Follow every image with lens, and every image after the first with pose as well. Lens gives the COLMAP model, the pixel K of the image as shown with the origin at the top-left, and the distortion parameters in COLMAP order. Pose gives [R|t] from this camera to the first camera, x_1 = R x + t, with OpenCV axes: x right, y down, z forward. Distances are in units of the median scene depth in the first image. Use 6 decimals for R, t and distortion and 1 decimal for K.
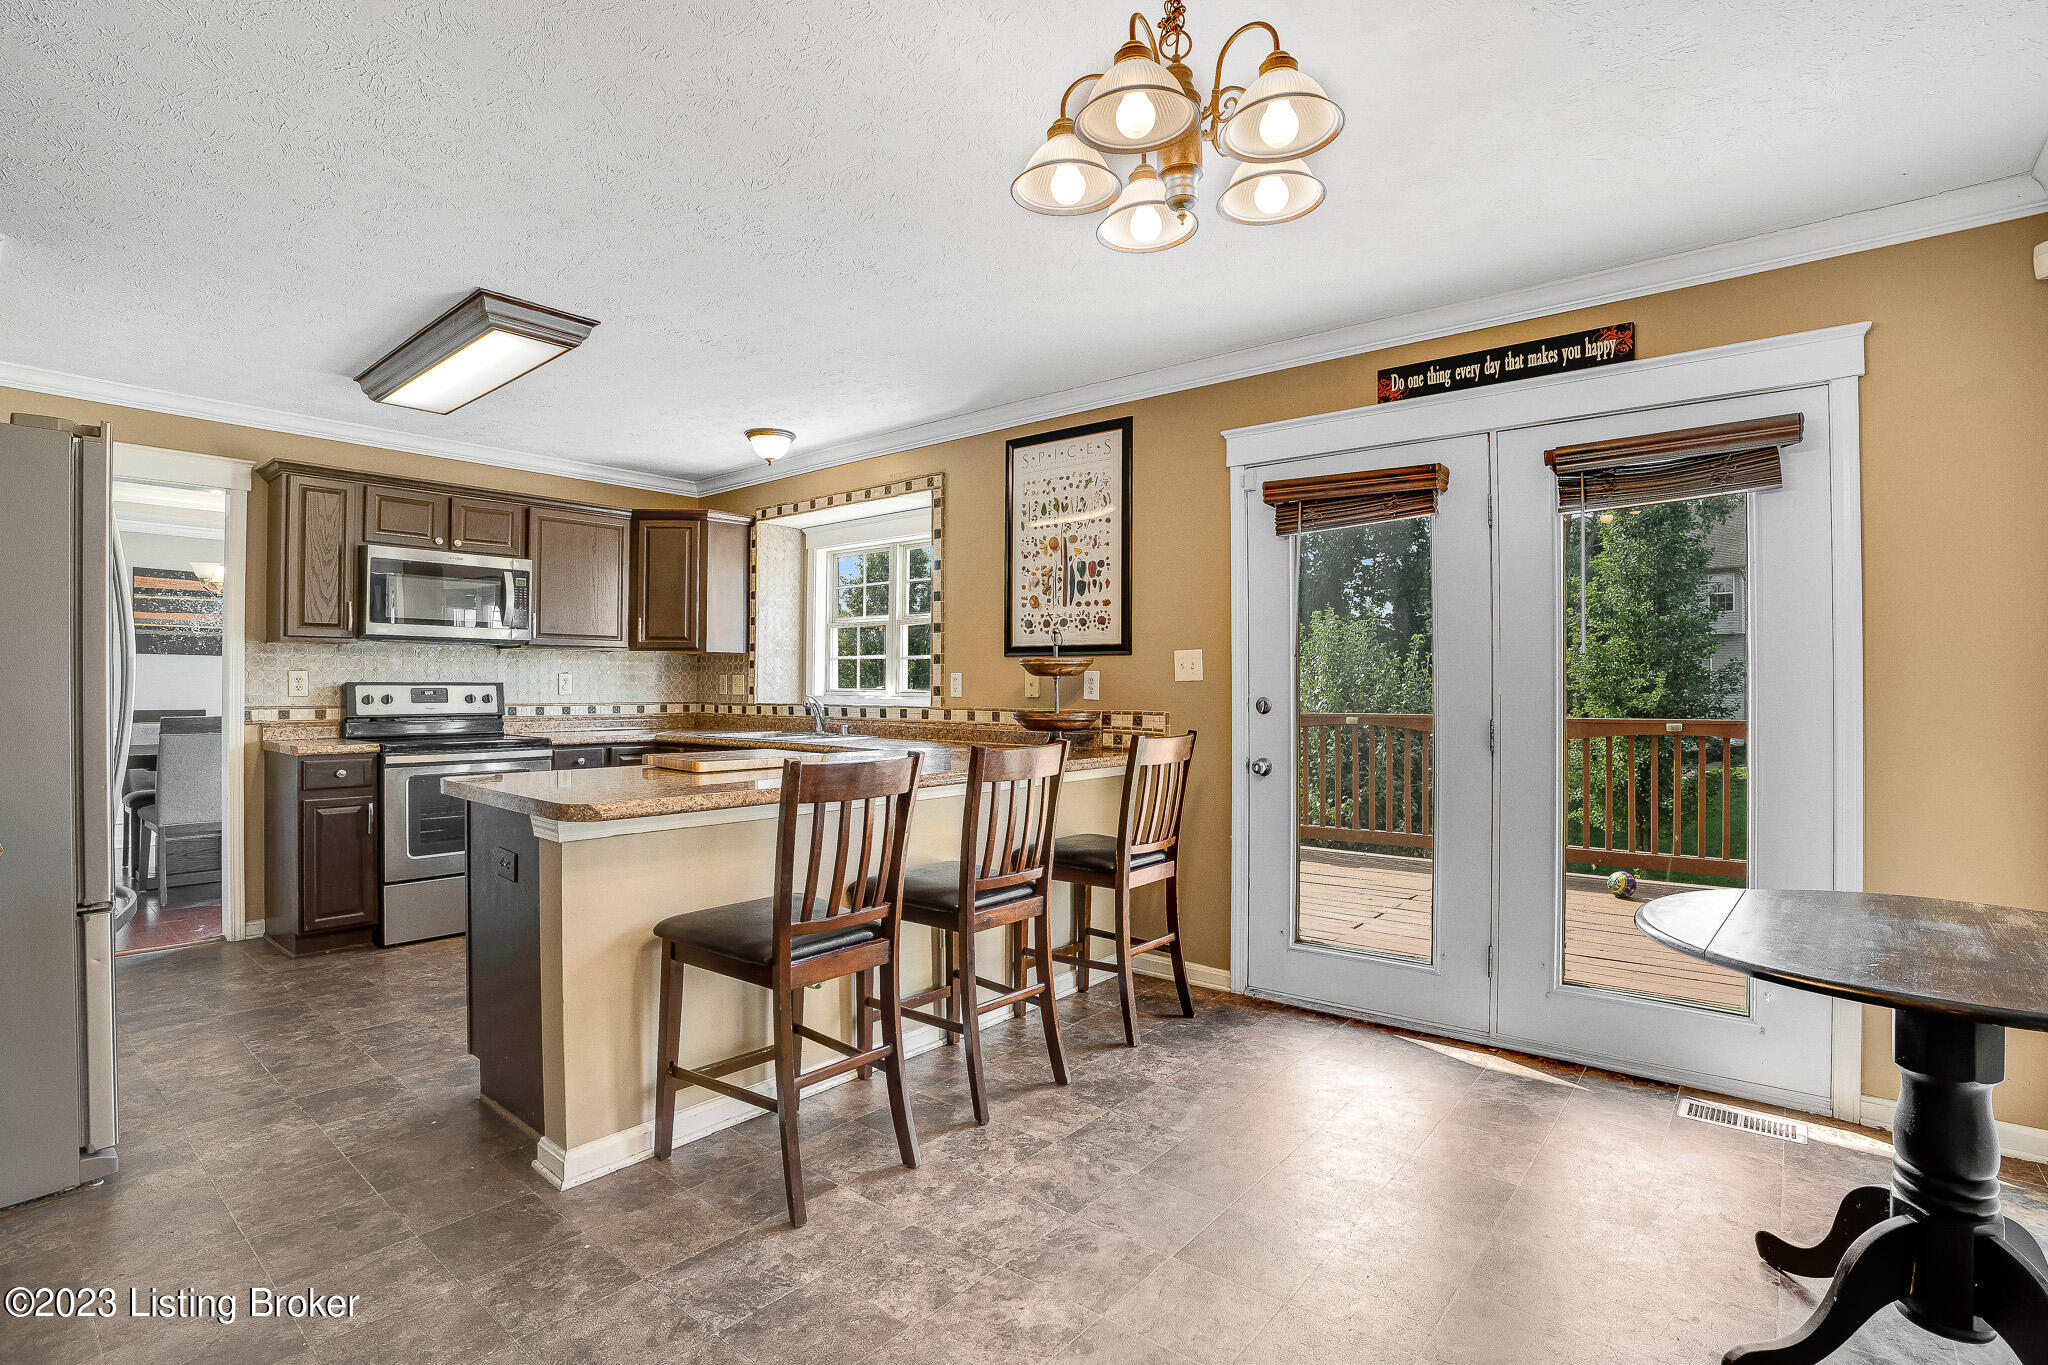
lens RADIAL K [[939.6, 0, 1028.2], [0, 939.6, 676.1], [0, 0, 1]] dist [-0.004973, 0.001168]
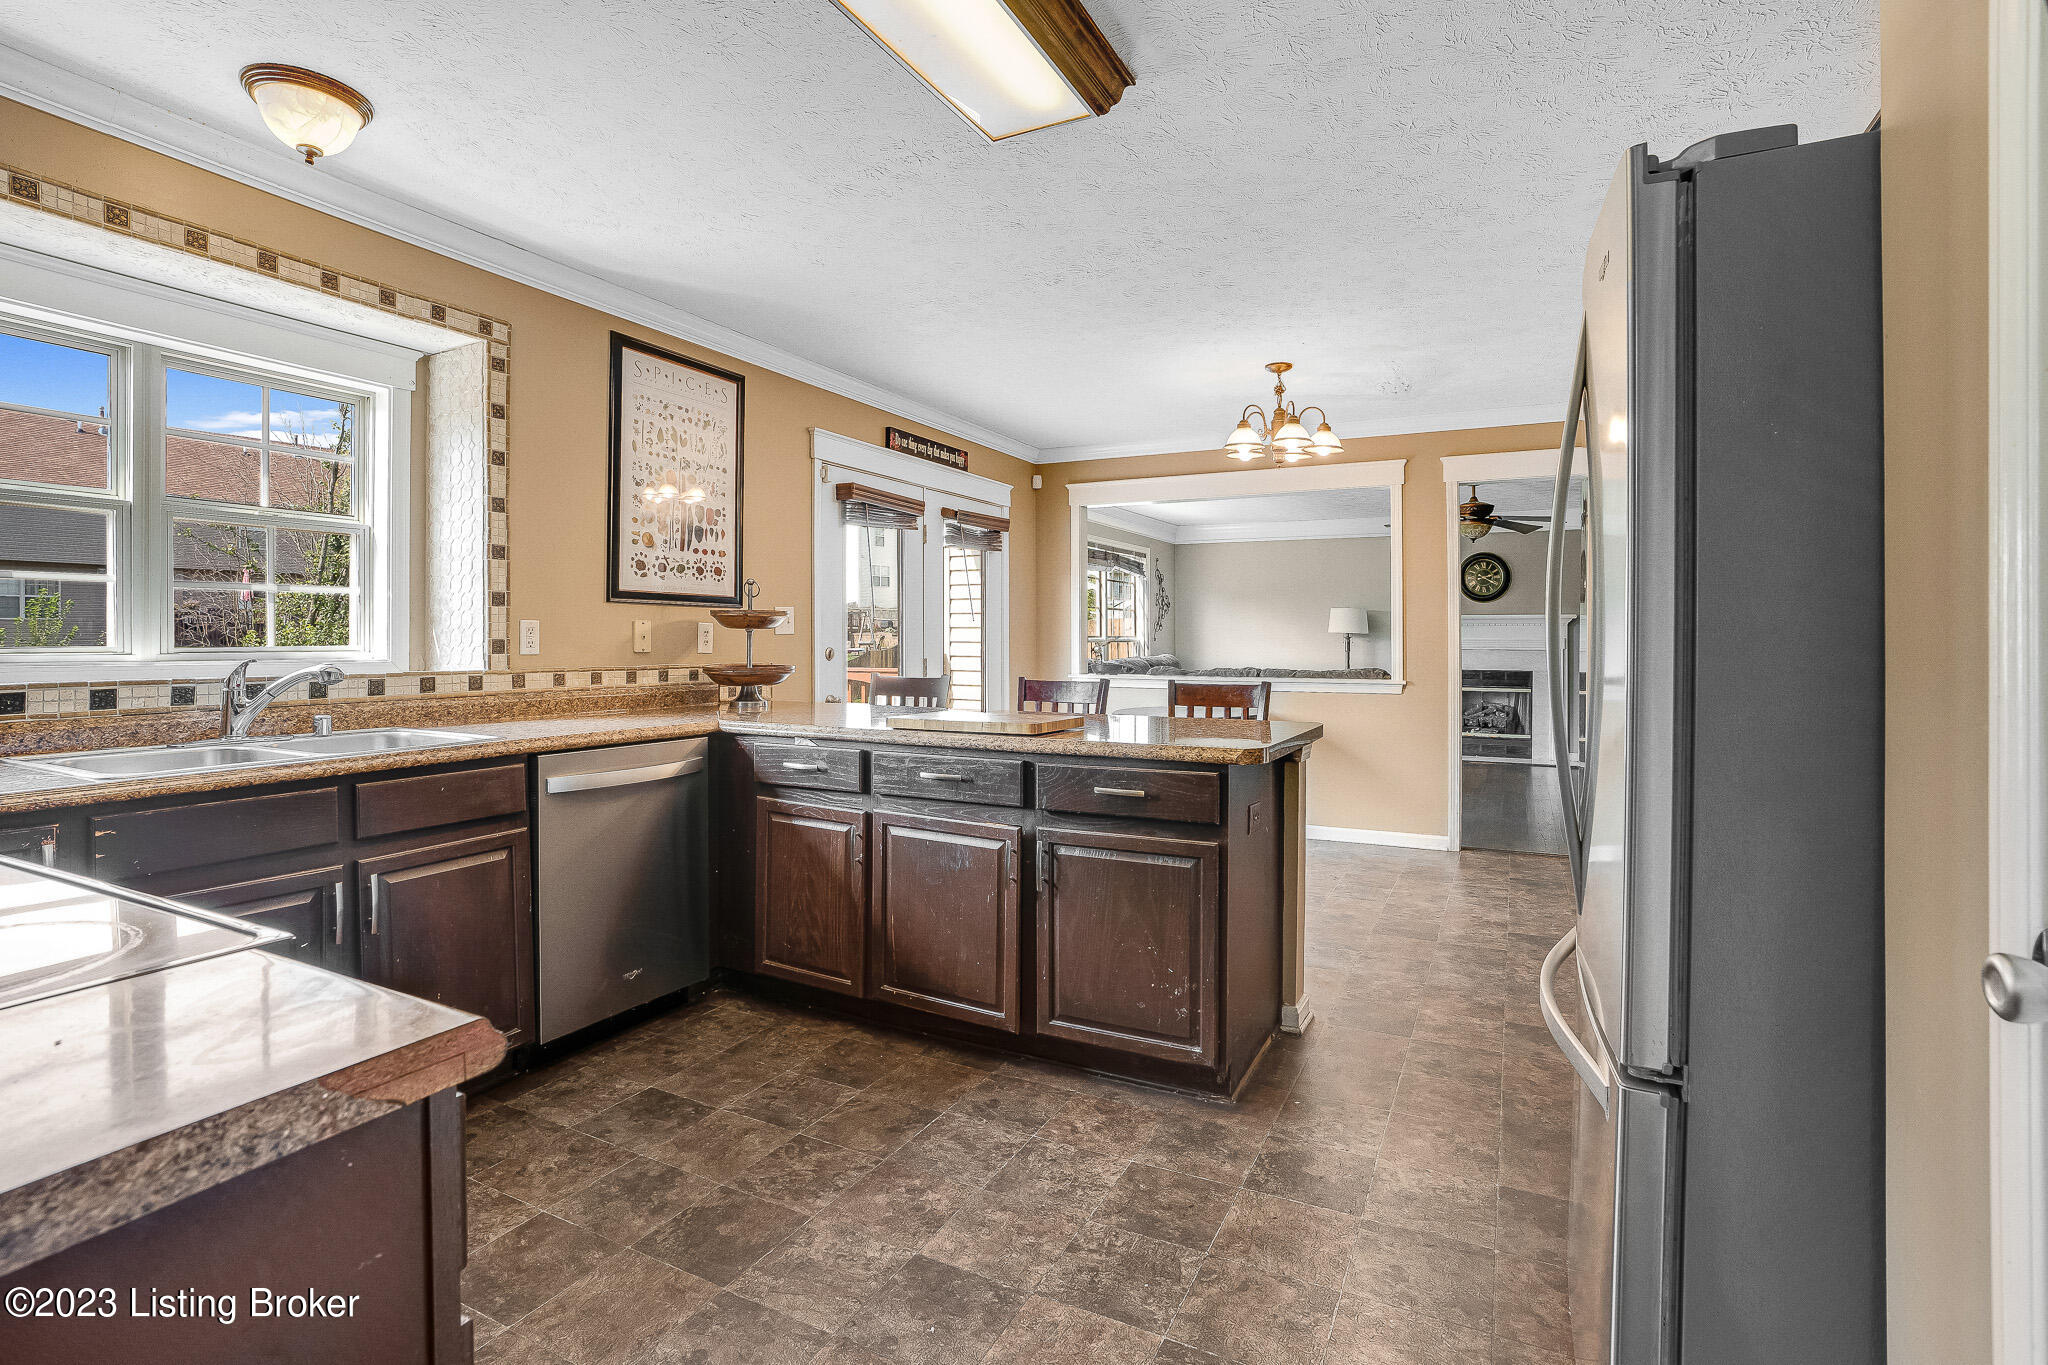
lens RADIAL K [[939.6, 0, 1081.8], [0, 939.6, 647.9], [0, 0, 1]] dist [-0.004973, 0.001168]
pose [[-0.203120, -0.011617, 0.979085, -0.937644], [-0.009457, 0.999906, 0.009902, 0.006743], [-0.979108, -0.007248, -0.203211, 0.816997]]
